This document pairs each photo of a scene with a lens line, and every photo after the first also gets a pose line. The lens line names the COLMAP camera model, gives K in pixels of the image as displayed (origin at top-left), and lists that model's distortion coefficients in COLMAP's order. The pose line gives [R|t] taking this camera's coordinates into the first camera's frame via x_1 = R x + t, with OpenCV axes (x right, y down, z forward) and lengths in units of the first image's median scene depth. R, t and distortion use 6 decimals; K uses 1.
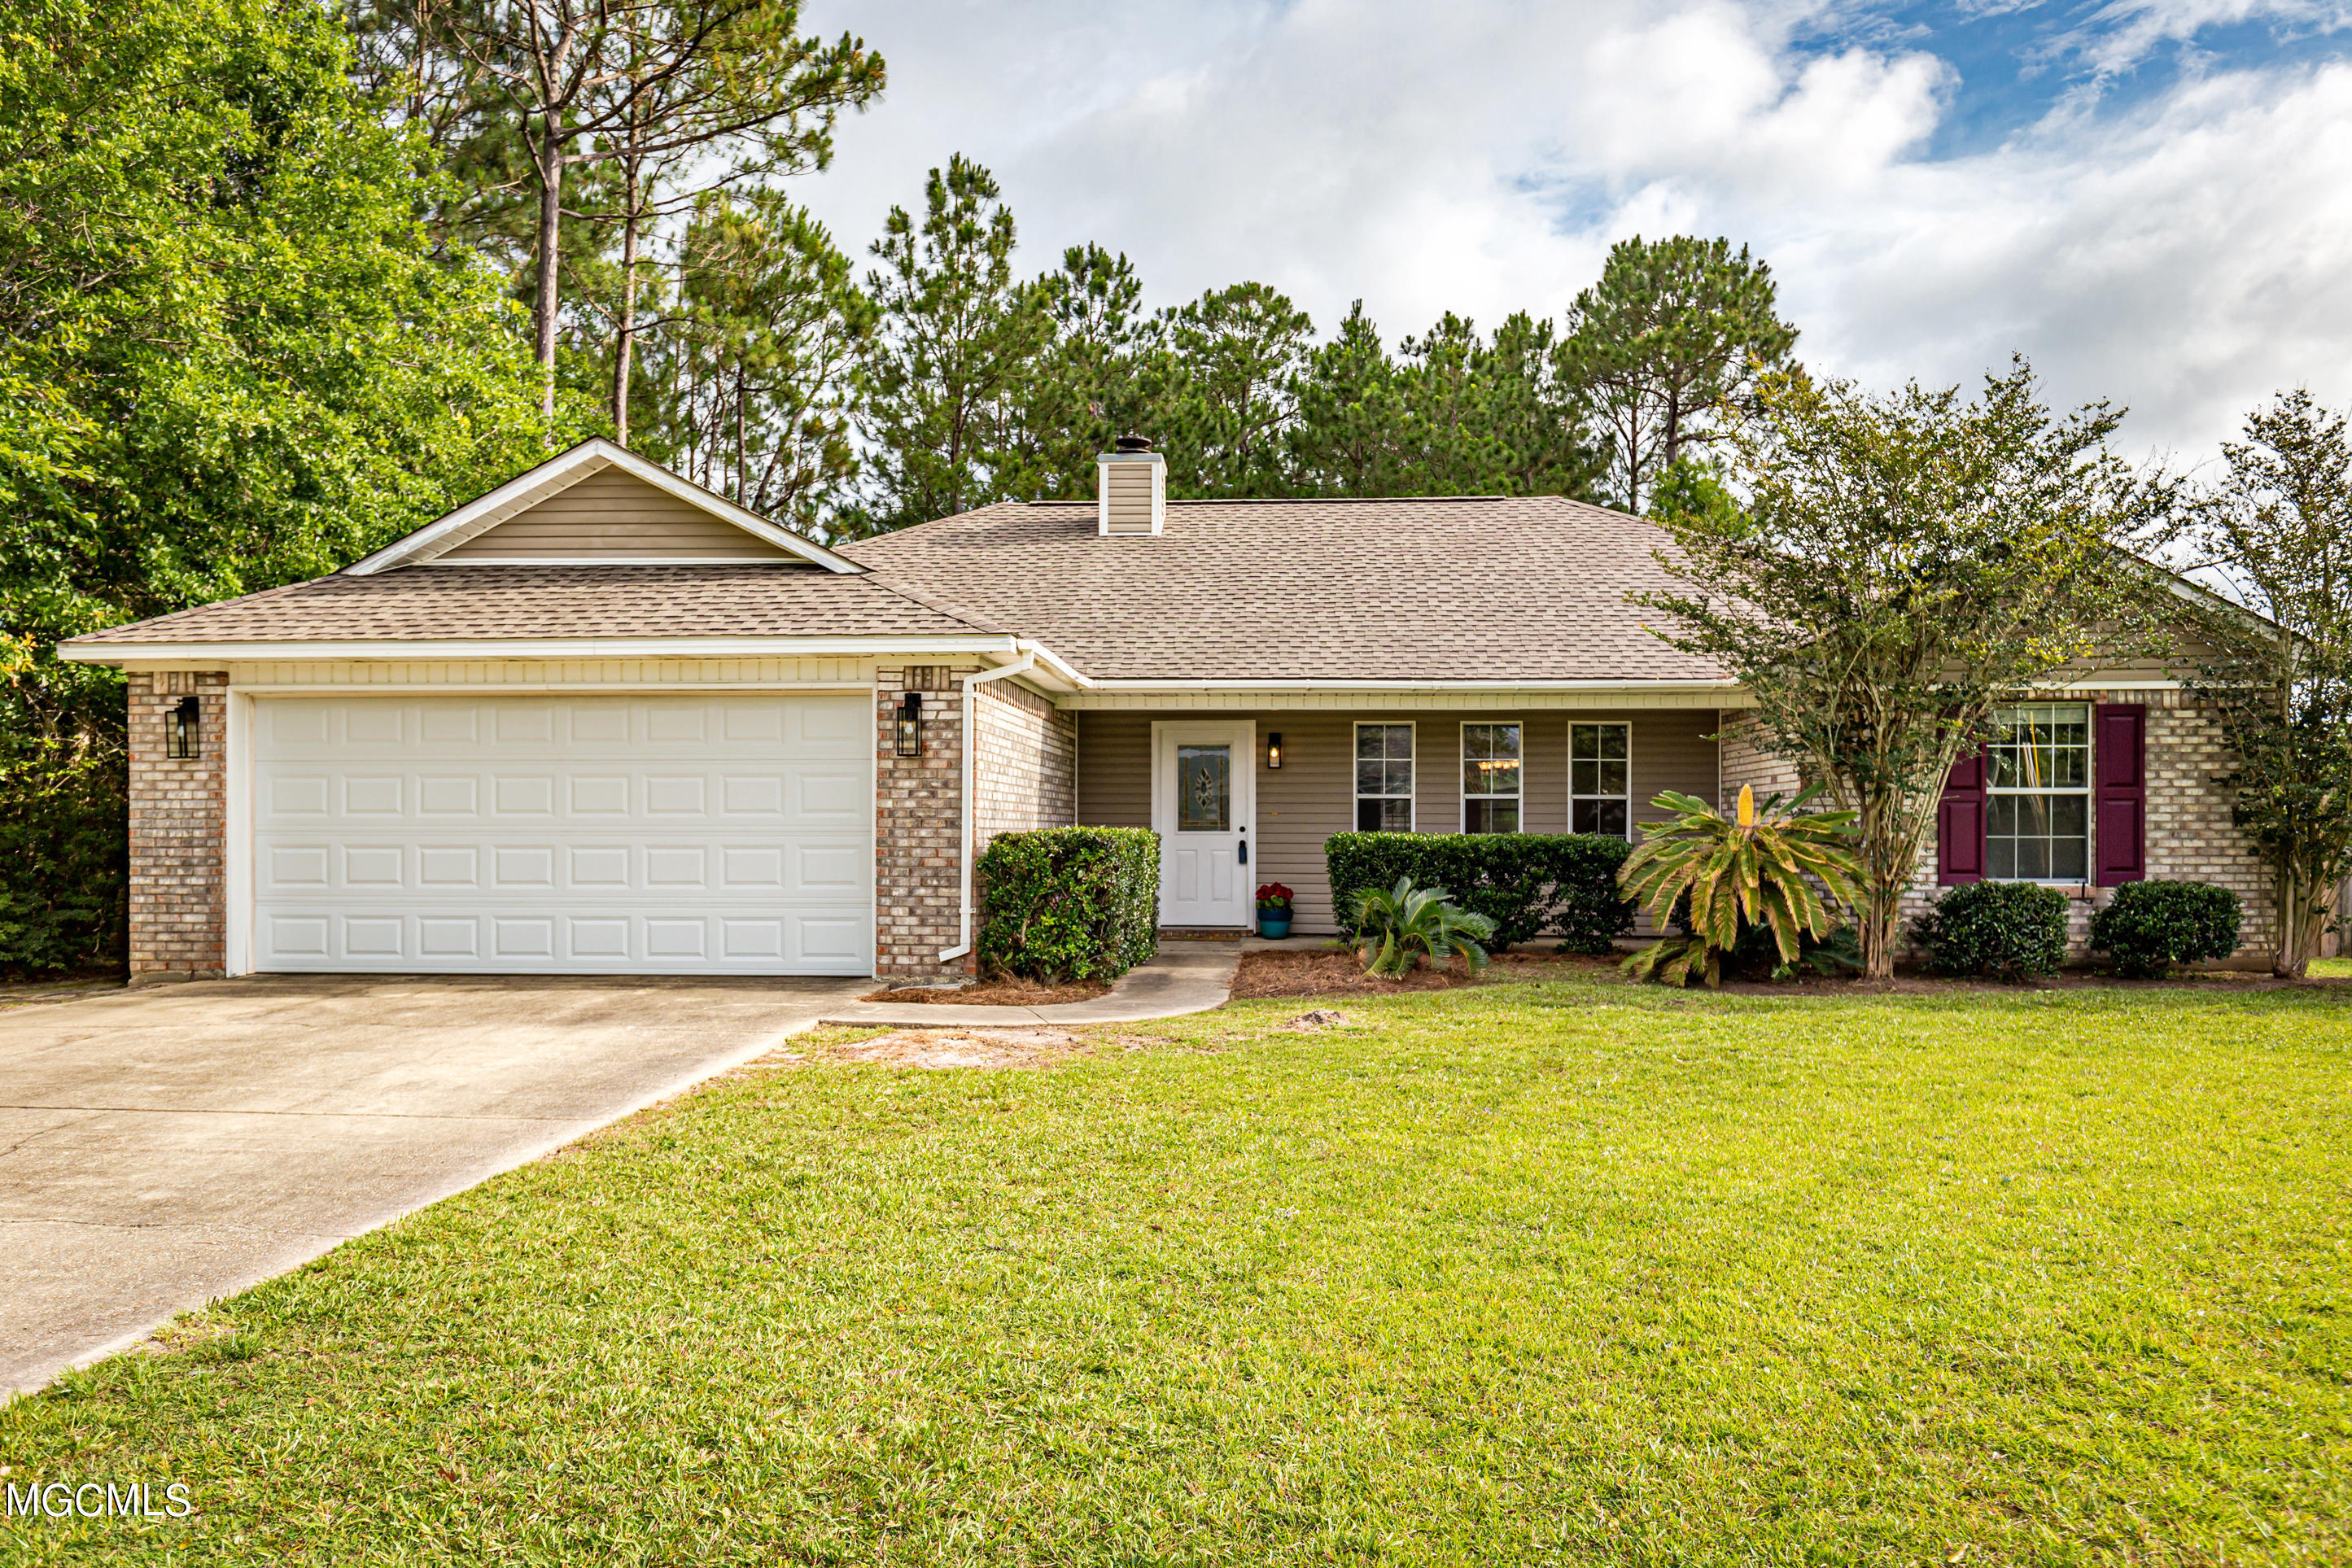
lens RADIAL K [[1670.2, 0, 1178.4], [0, 1670.2, 789.3], [0, 0, 1]] dist [-0.009028, 0.008092]
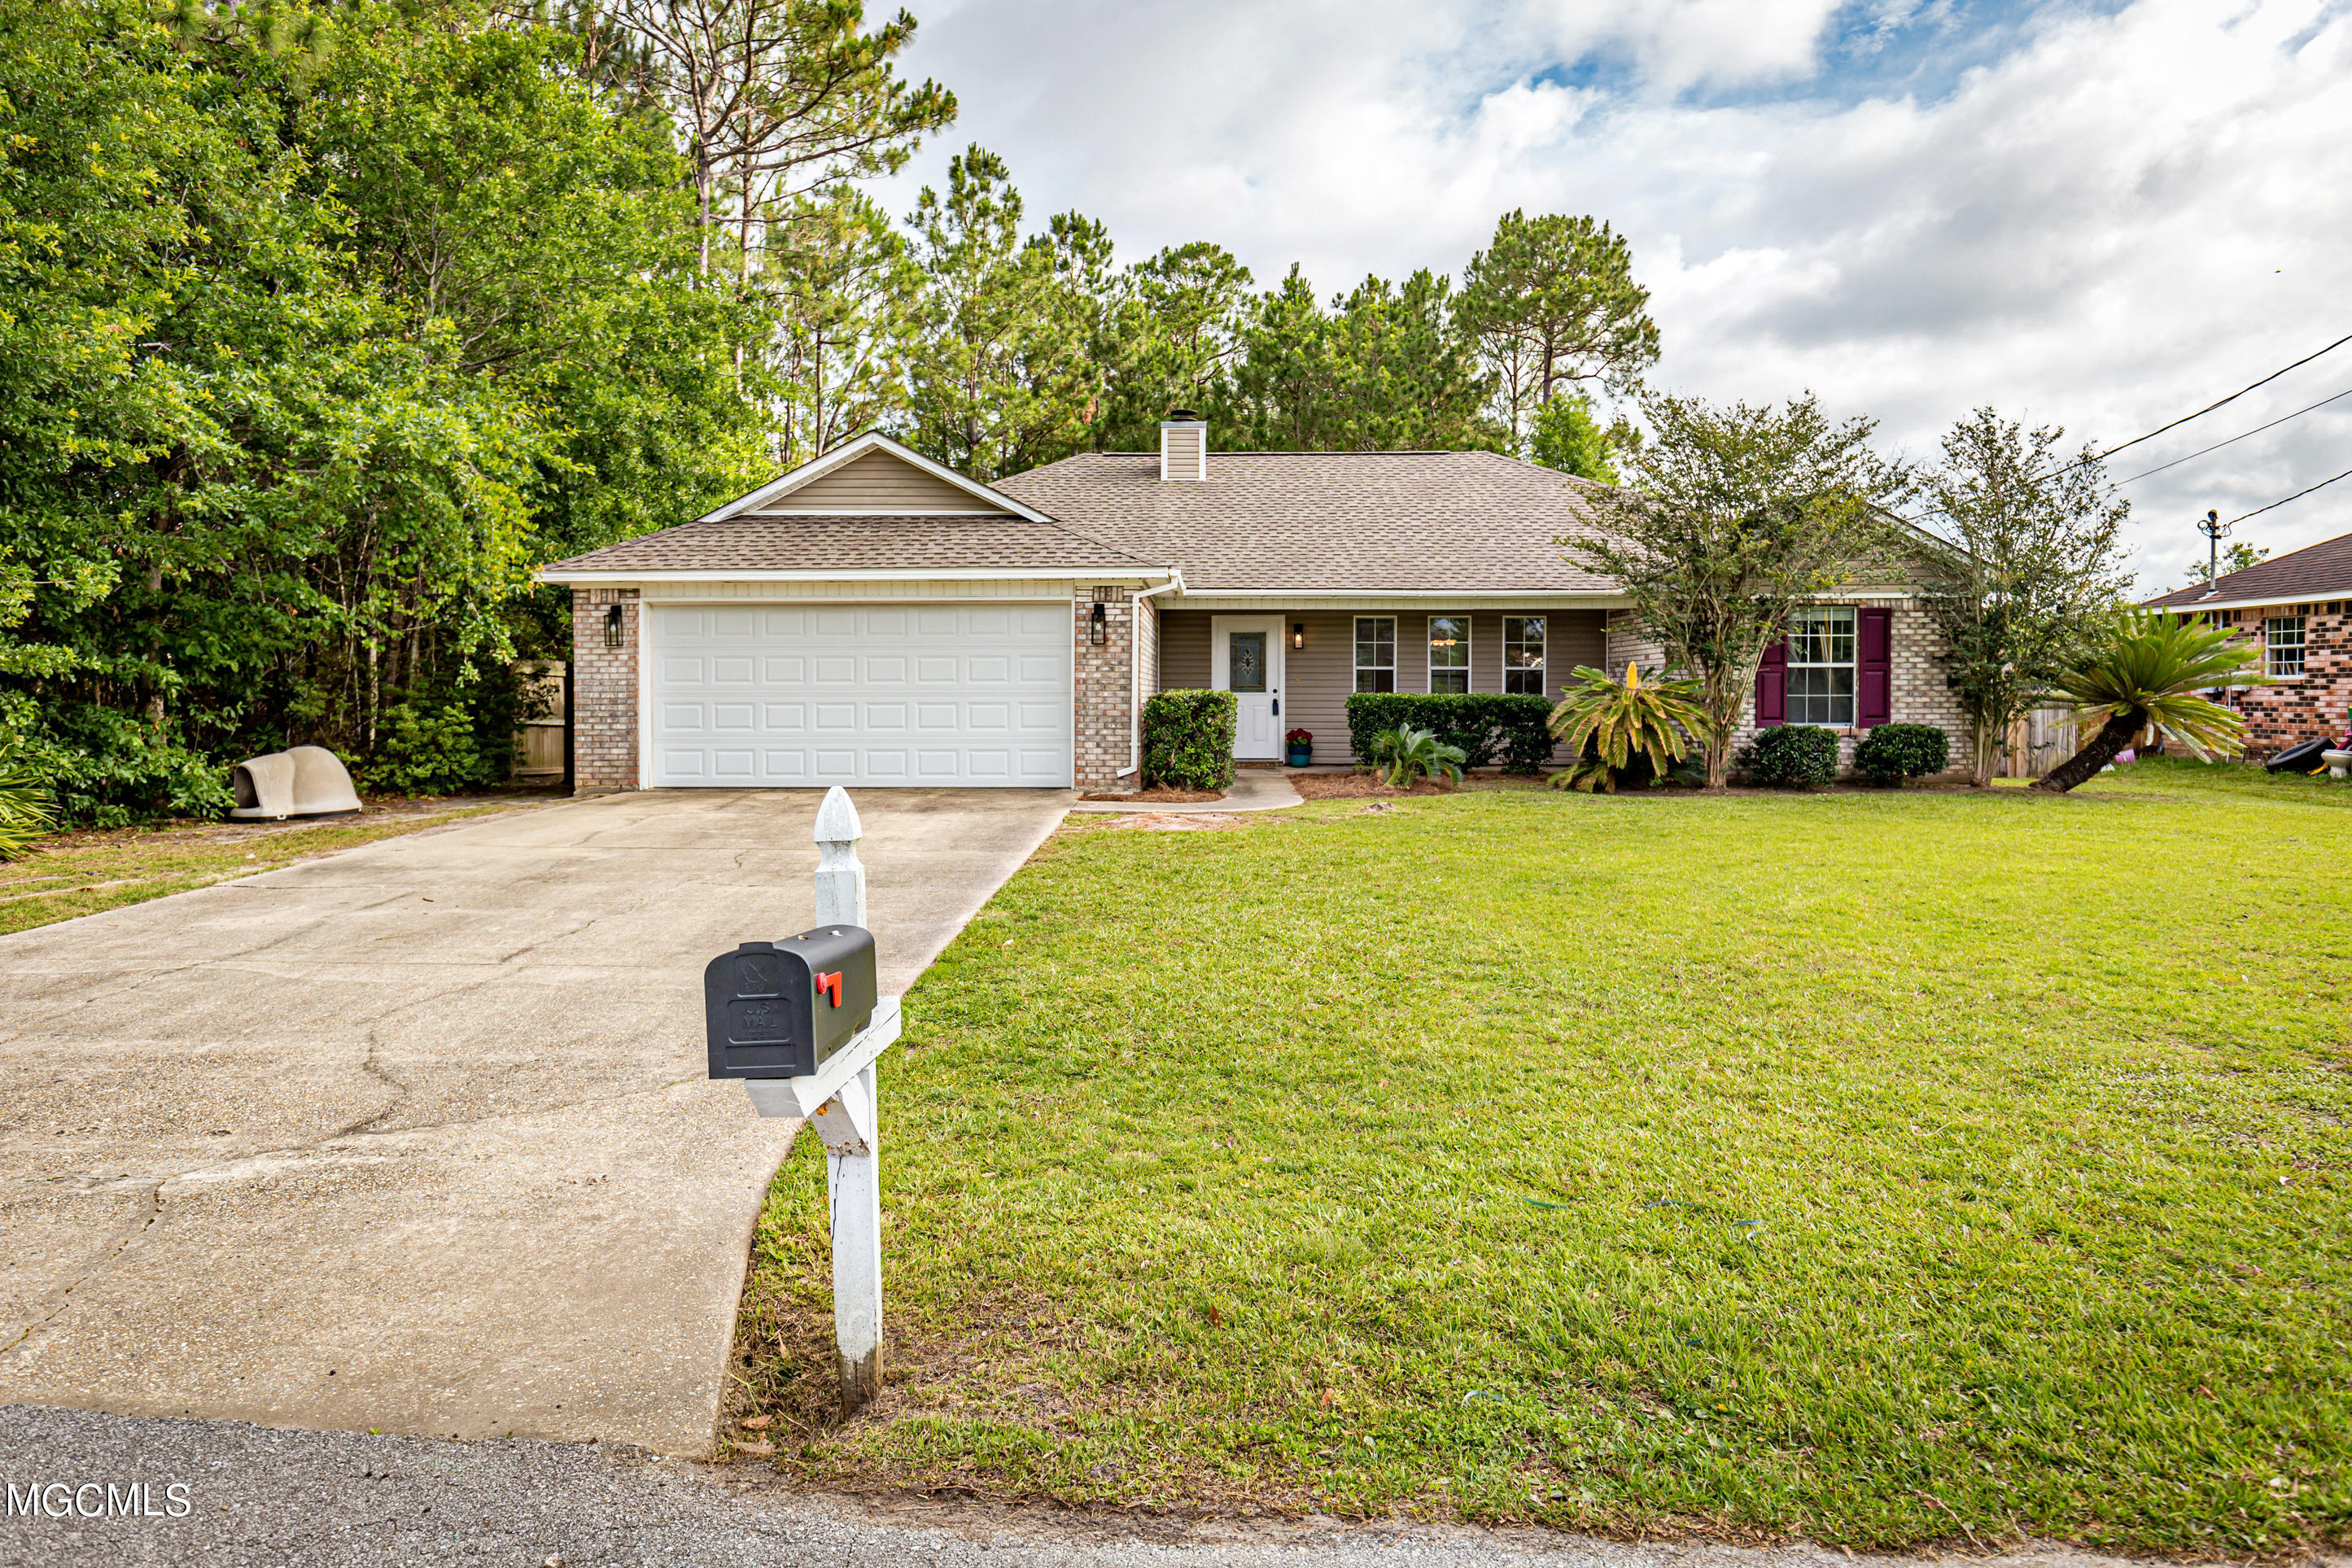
lens RADIAL K [[1478.4, 0, 1126.8], [0, 1478.4, 678.2], [0, 0, 1]] dist [-0.000380, -0.002133]
pose [[0.999706, -0.001478, 0.024186, -0.149626], [0.001083, 0.999866, 0.016341, -0.009836], [-0.024207, -0.016310, 0.999574, -0.331611]]
